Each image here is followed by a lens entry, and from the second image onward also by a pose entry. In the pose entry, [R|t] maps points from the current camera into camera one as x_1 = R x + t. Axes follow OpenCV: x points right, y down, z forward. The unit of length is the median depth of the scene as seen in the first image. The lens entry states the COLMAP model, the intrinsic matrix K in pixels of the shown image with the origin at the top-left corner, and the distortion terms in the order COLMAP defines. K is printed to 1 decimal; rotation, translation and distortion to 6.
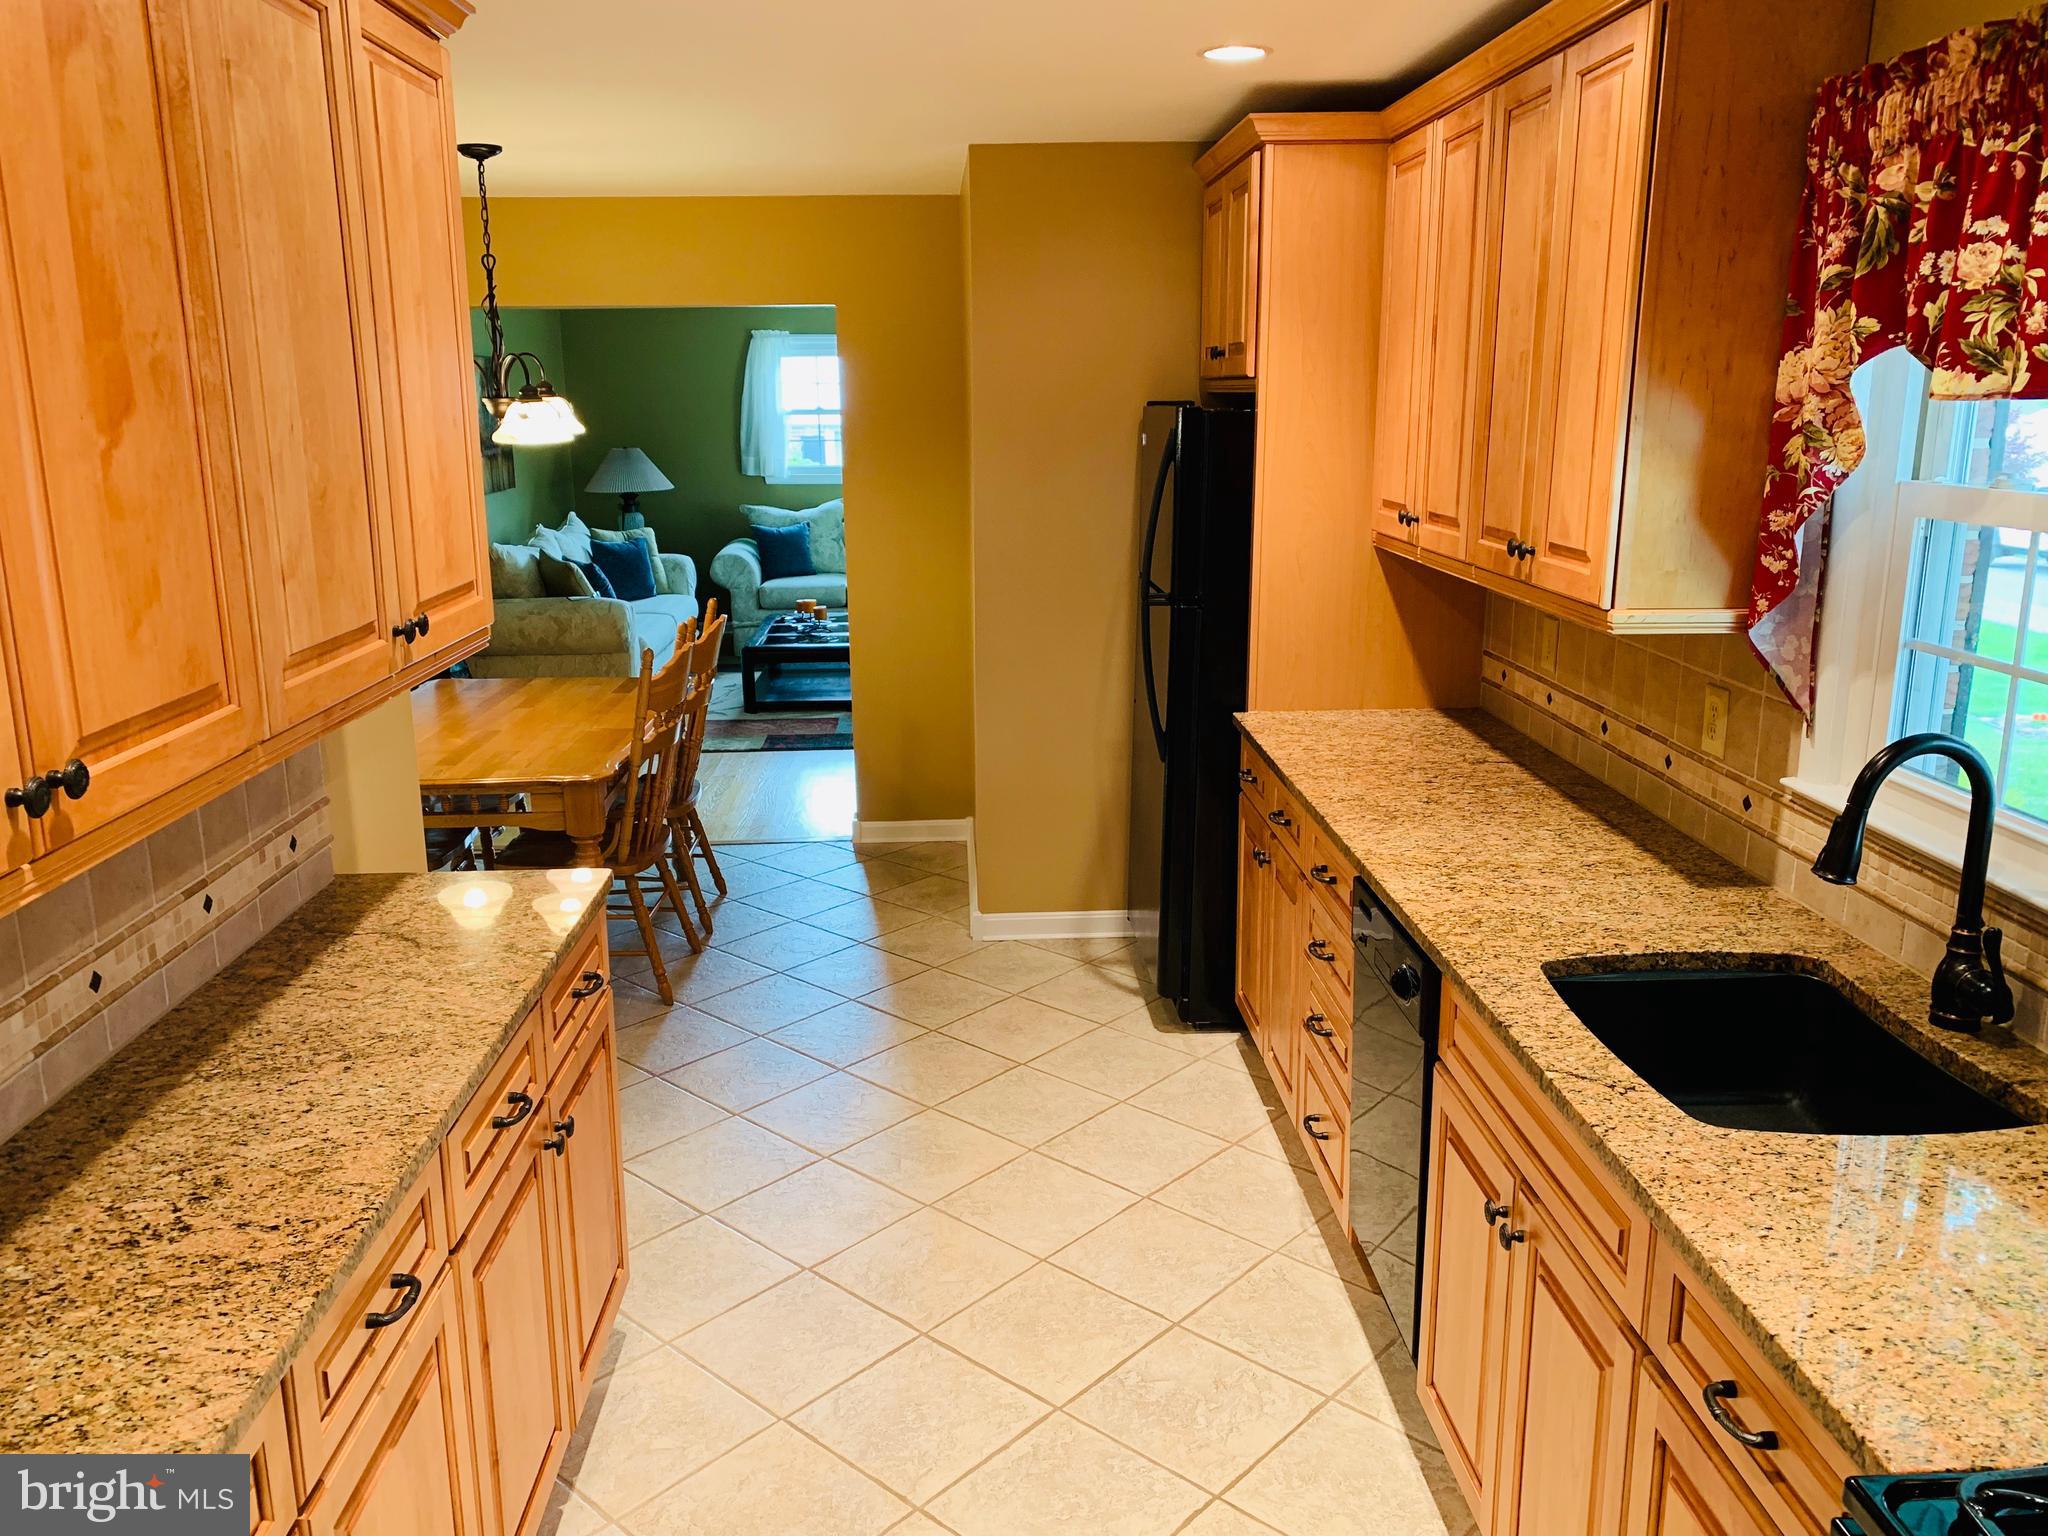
lens RADIAL K [[1585.7, 0, 1017.1], [0, 1585.7, 754.3], [0, 0, 1]] dist [0.040921, -0.066654]
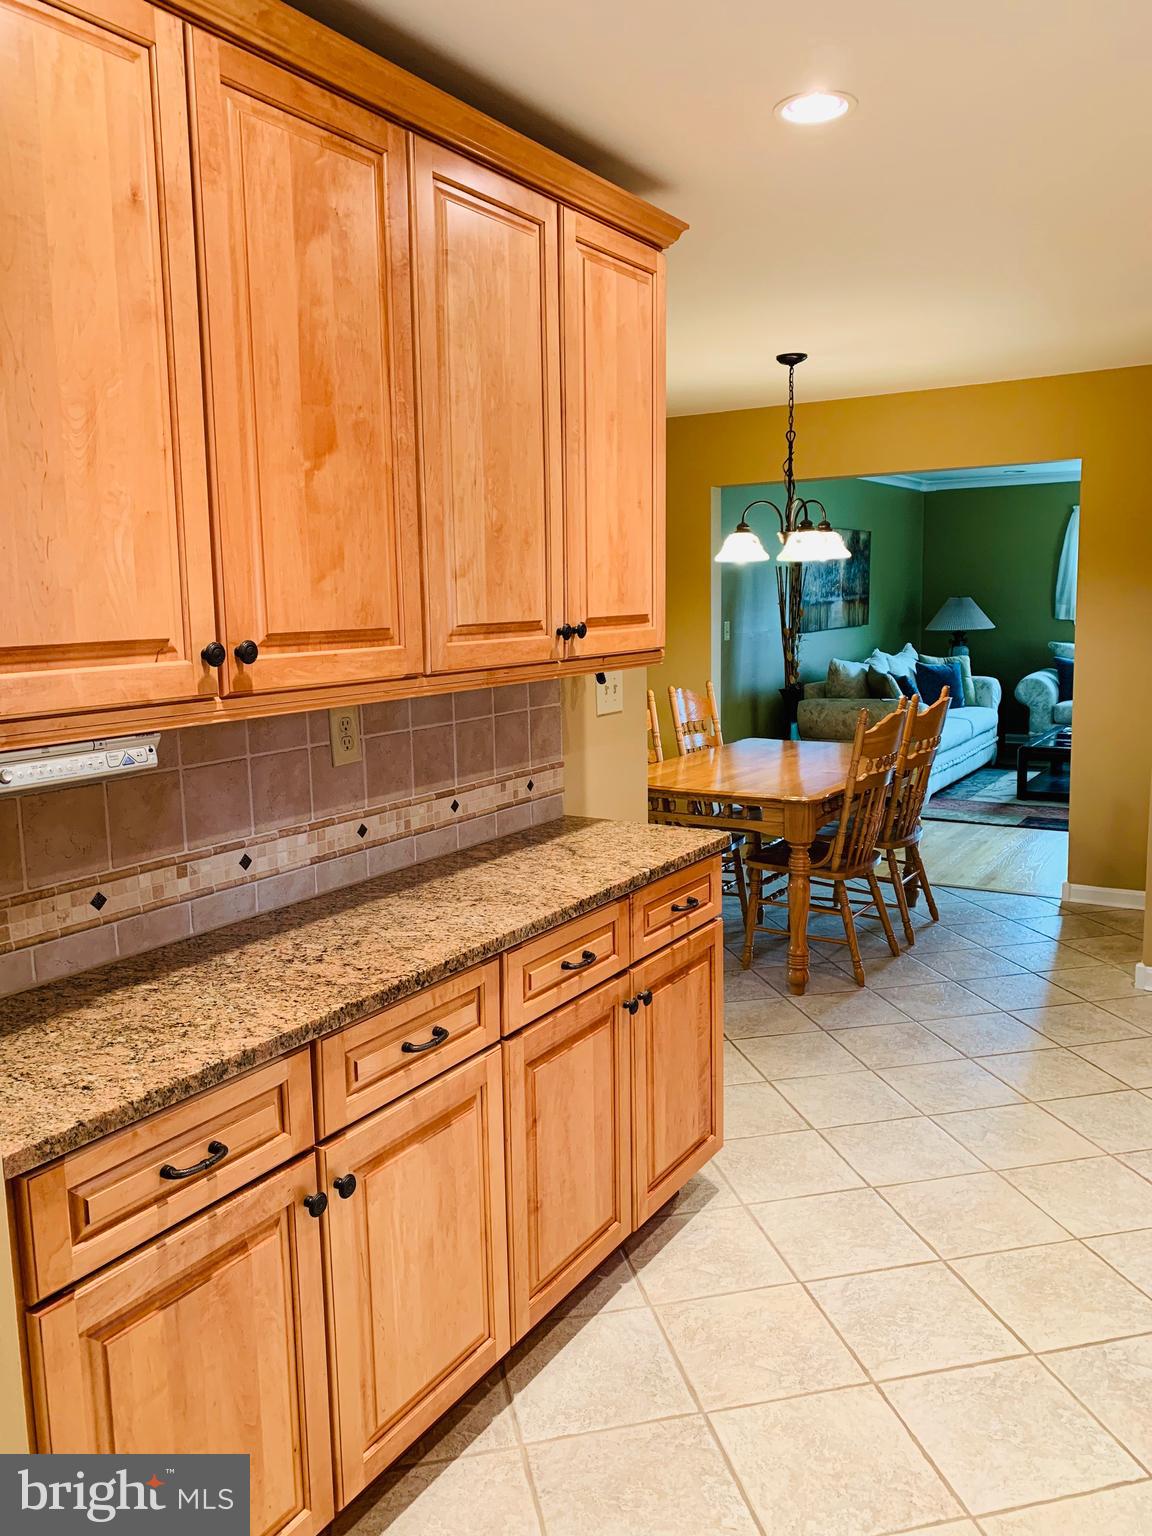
lens RADIAL K [[1189.3, 0, 575.9], [0, 1189.3, 758.4], [0, 0, 1]] dist [0.040921, -0.066654]
pose [[0.817811, 0.071953, -0.570971, 0.238139], [-0.119614, 0.991738, -0.046348, 0.080899], [0.562919, 0.106200, 0.819661, 0.094807]]
